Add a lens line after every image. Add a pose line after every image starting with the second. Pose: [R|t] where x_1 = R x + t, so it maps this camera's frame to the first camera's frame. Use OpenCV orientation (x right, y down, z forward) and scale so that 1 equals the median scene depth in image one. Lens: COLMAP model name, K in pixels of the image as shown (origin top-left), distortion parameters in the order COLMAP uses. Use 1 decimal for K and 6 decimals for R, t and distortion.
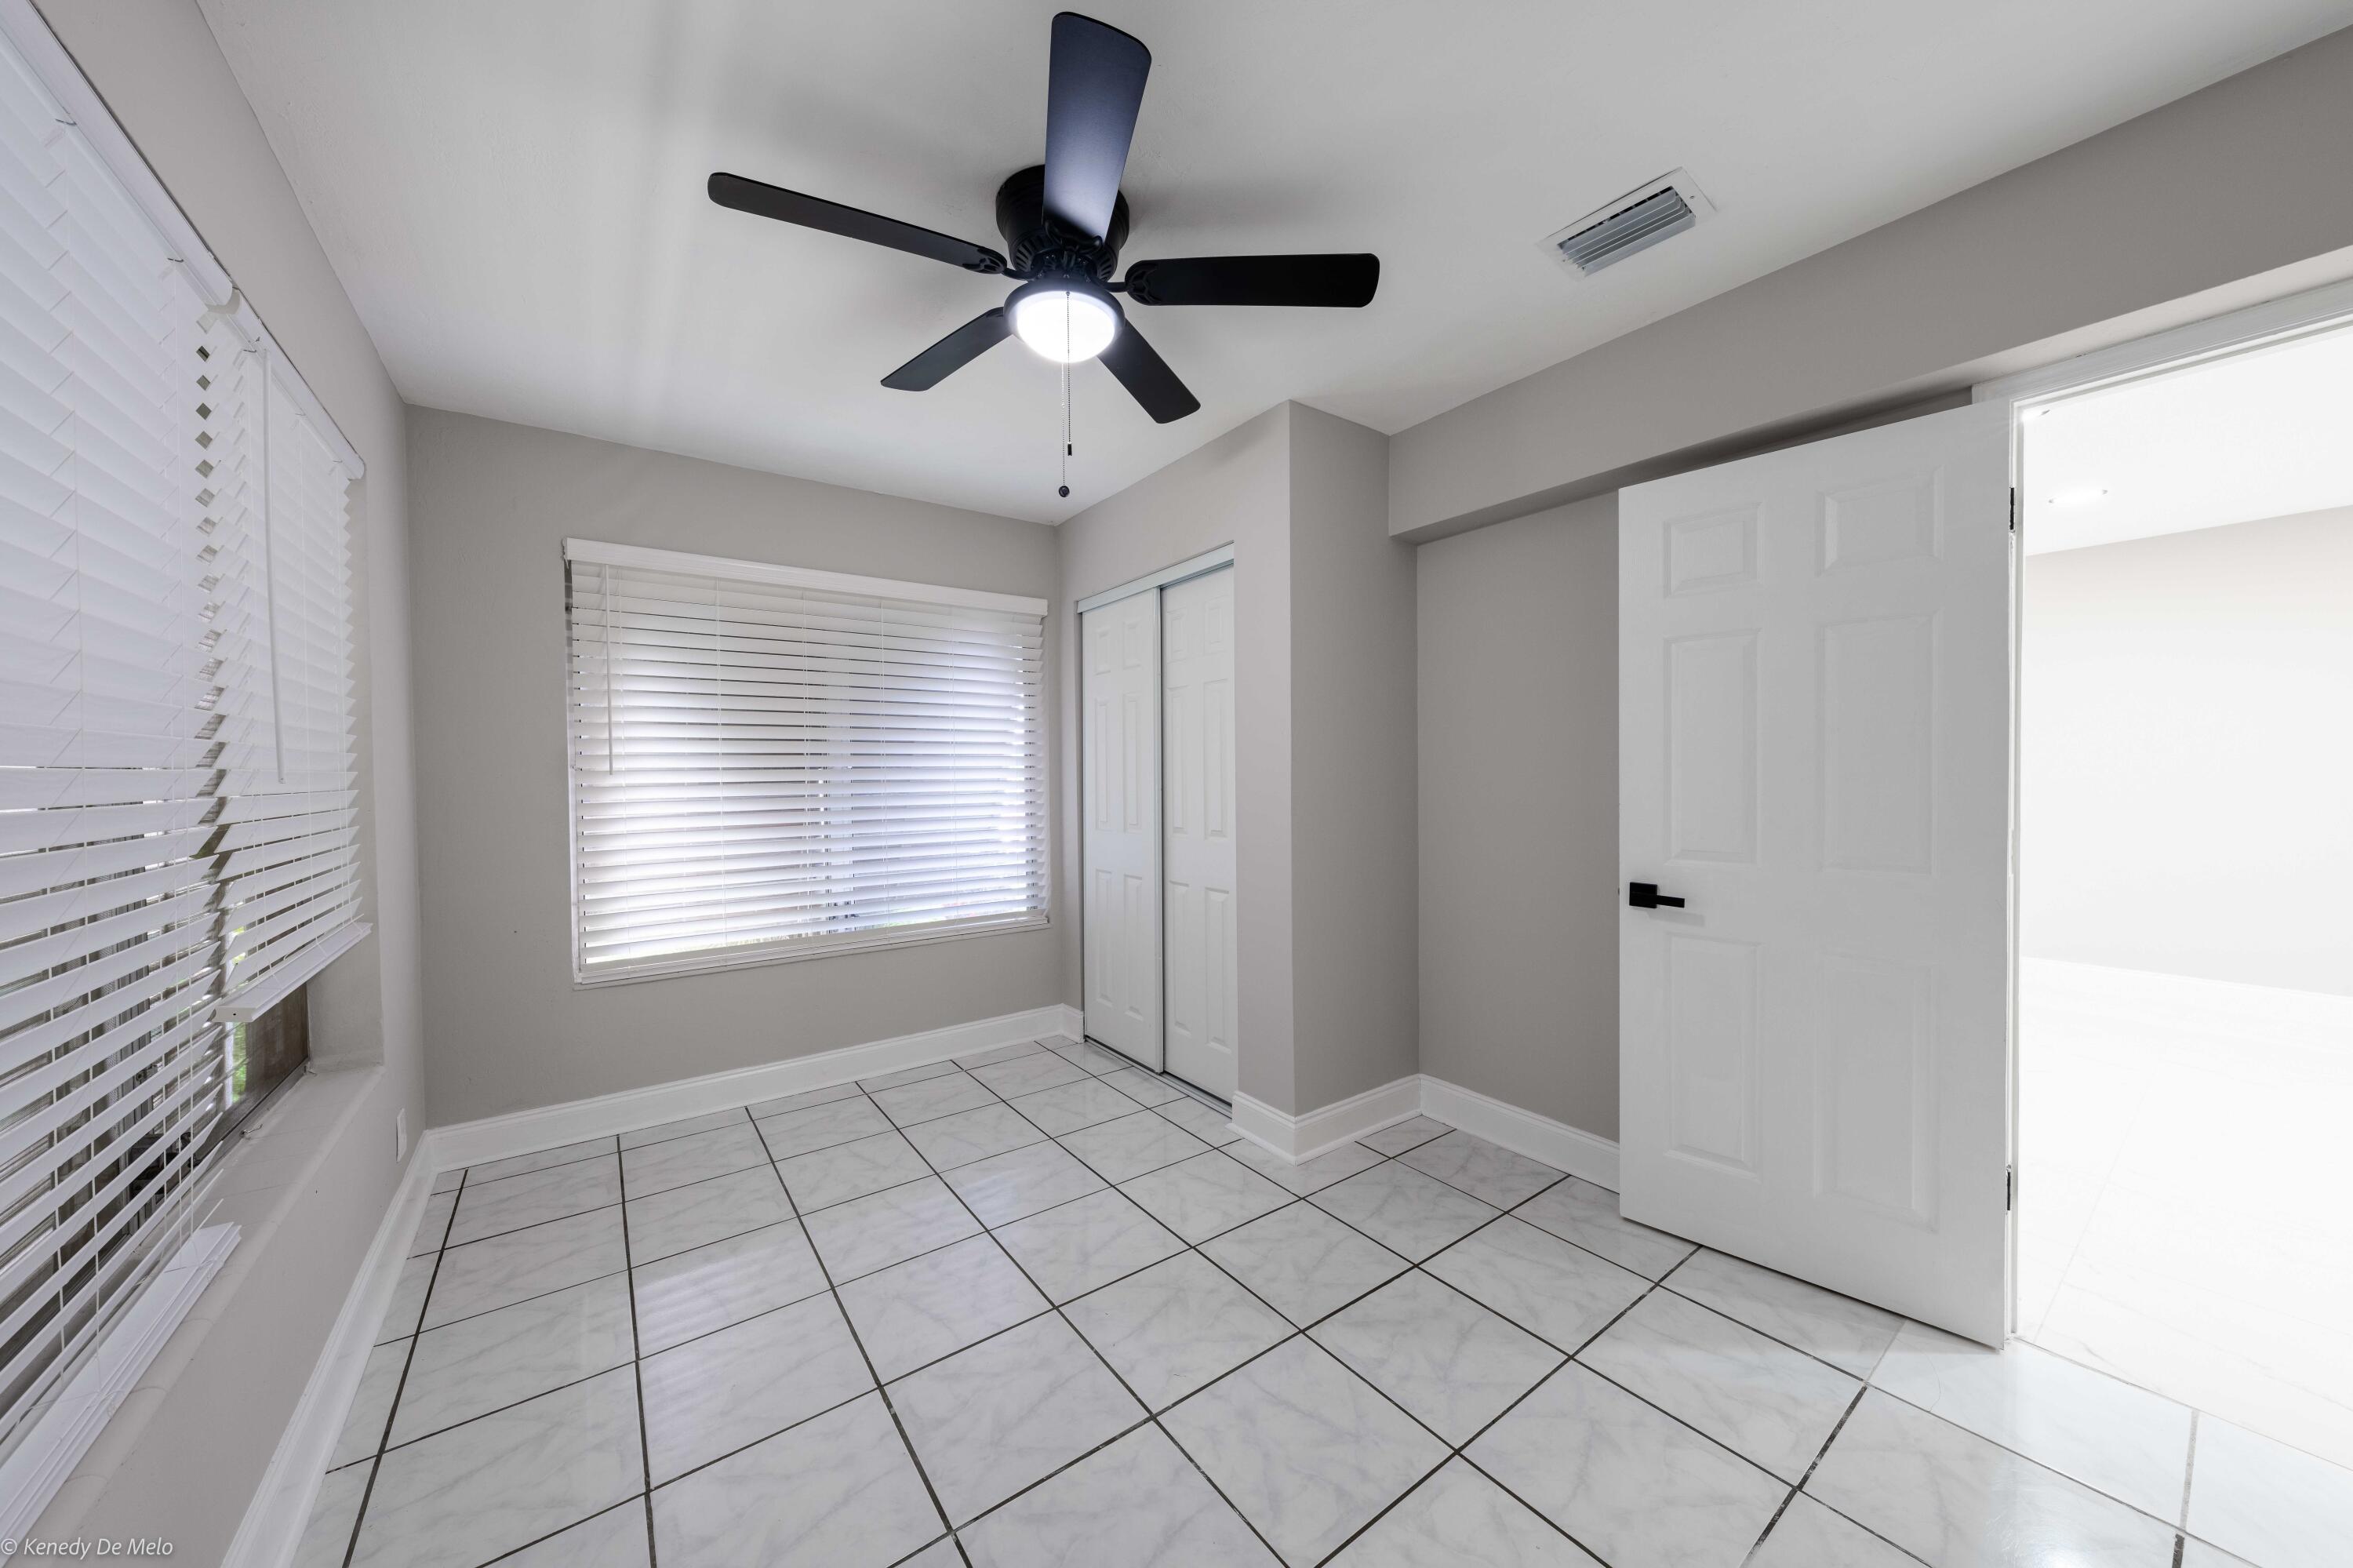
lens RADIAL K [[812.5, 0, 1178.5], [0, 812.5, 785.3], [0, 0, 1]] dist [-0.001215, -0.000220]
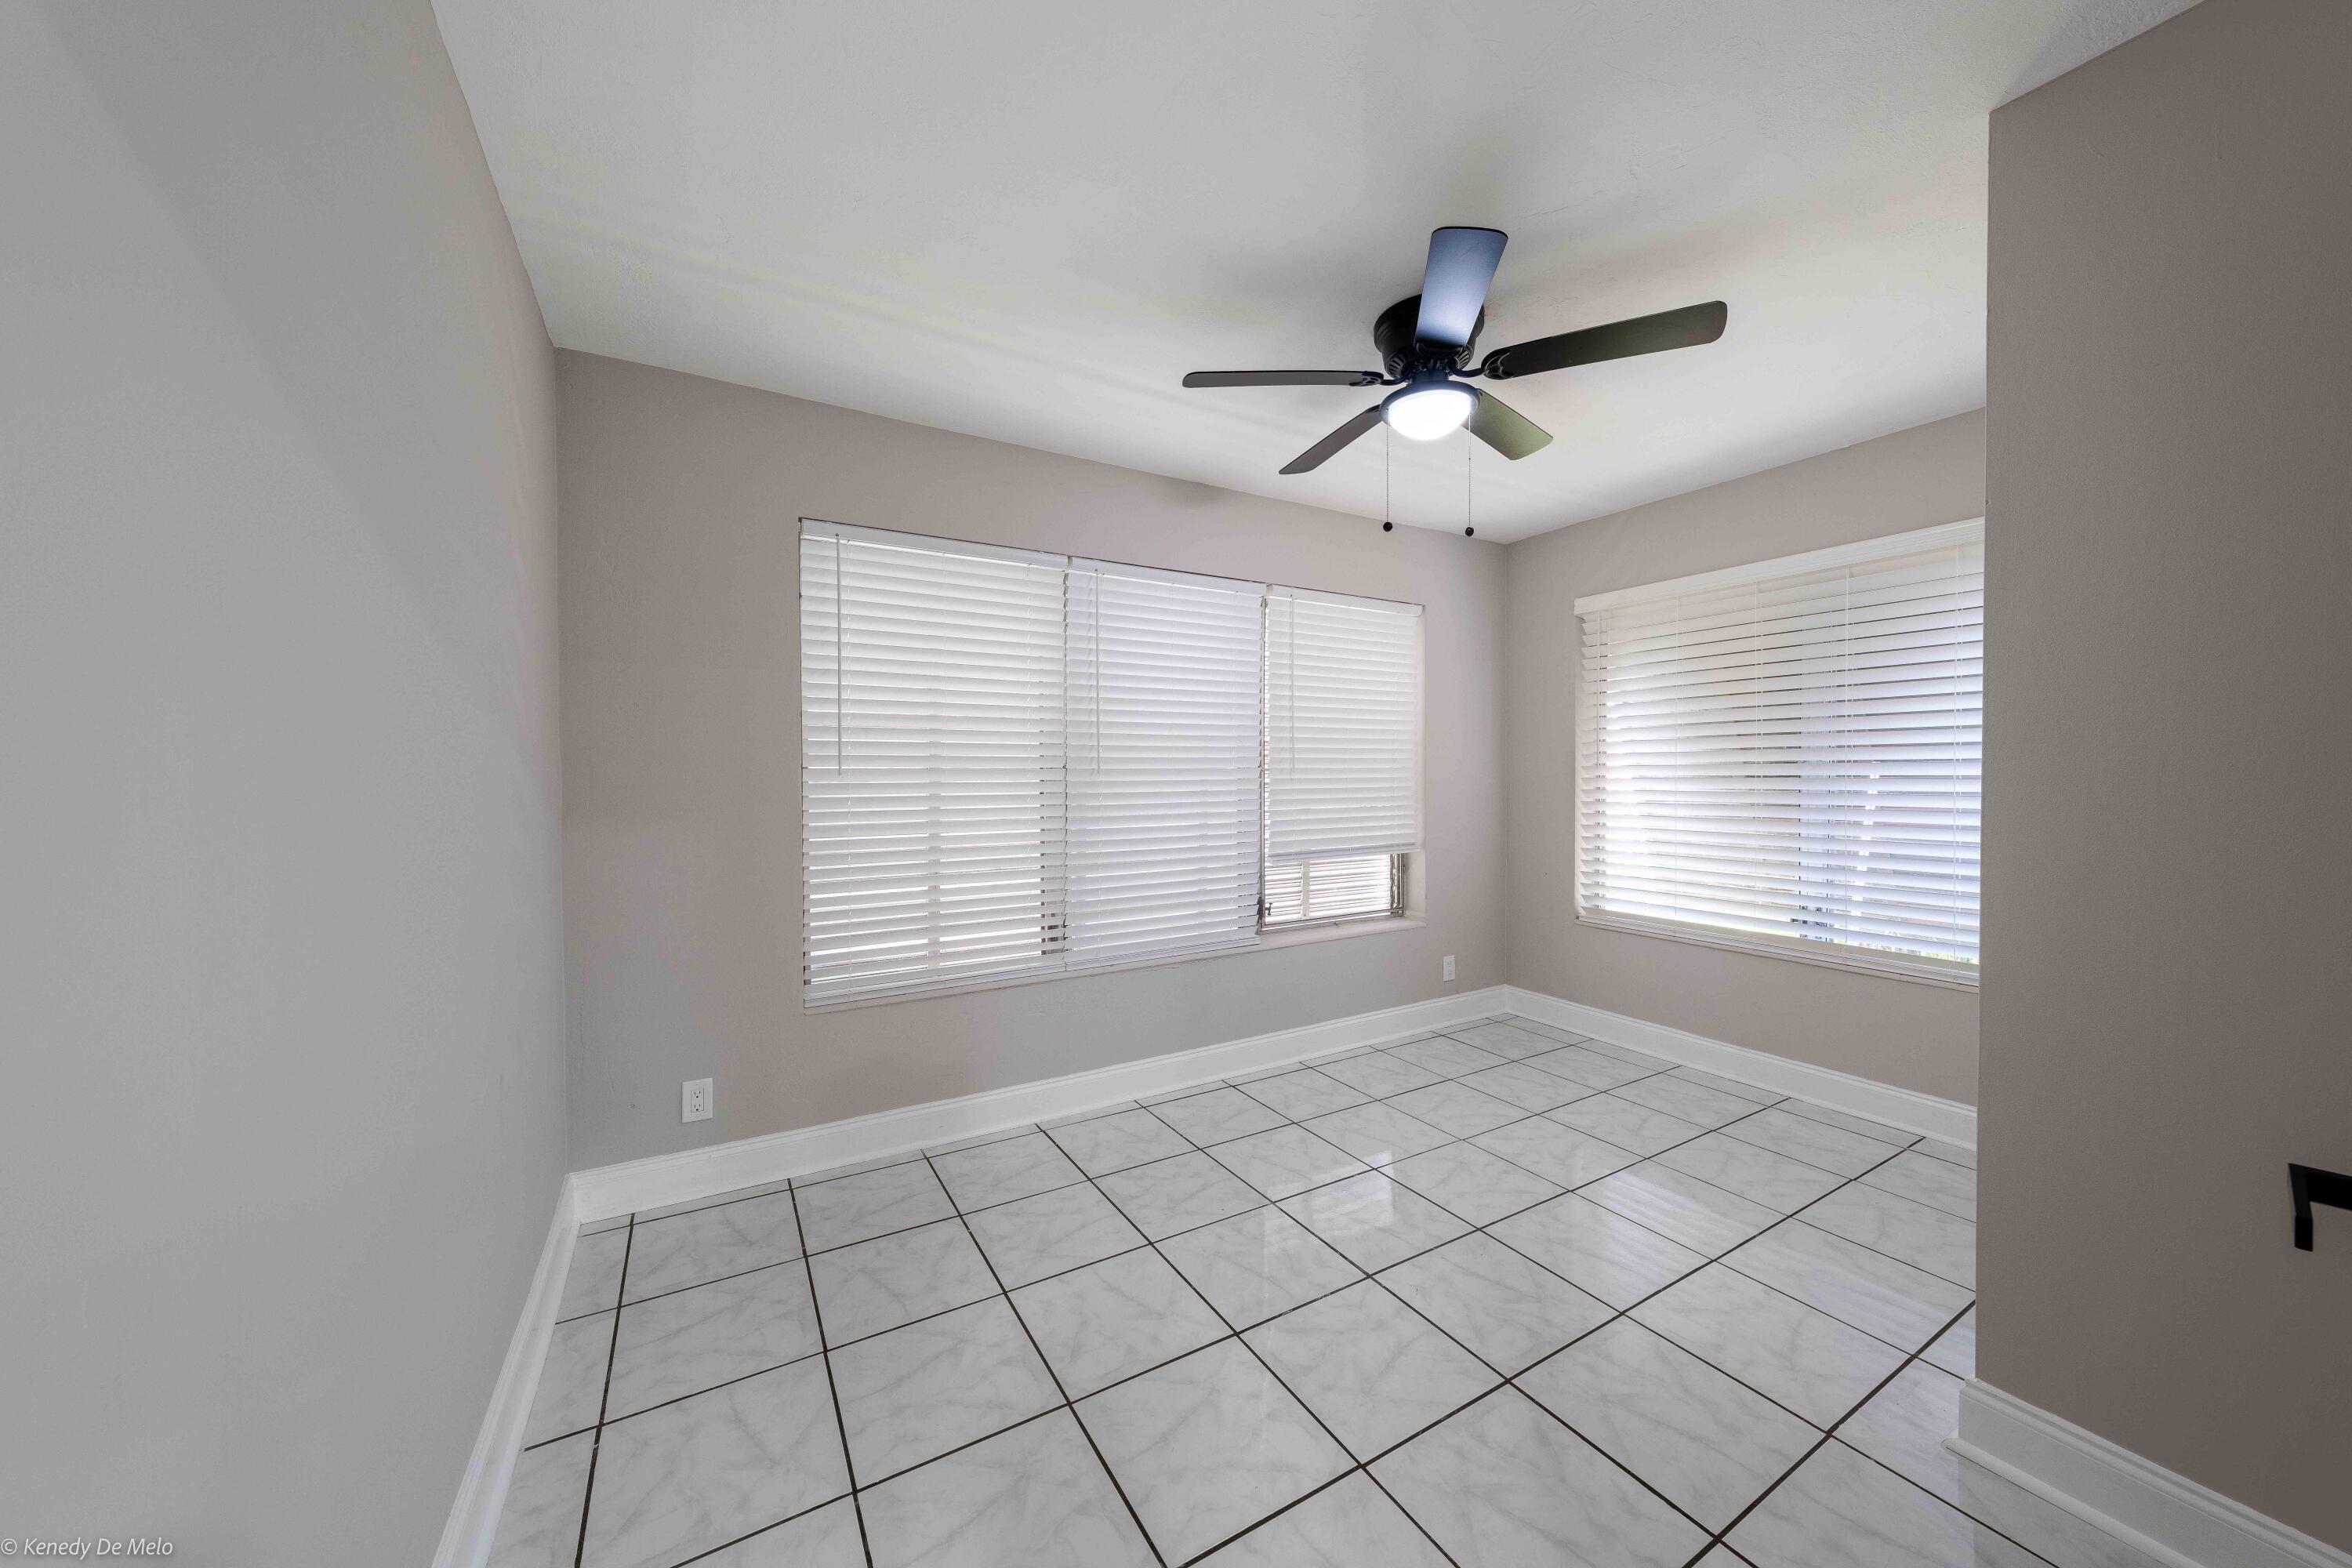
lens RADIAL K [[812.1, 0, 1178.0], [0, 812.1, 785.3], [0, 0, 1]] dist [-0.001215, -0.000220]
pose [[-0.109850, 0.025274, -0.993627, 0.669766], [-0.009814, 0.999600, 0.026511, -0.014081], [0.993900, 0.012664, -0.109558, 0.443315]]
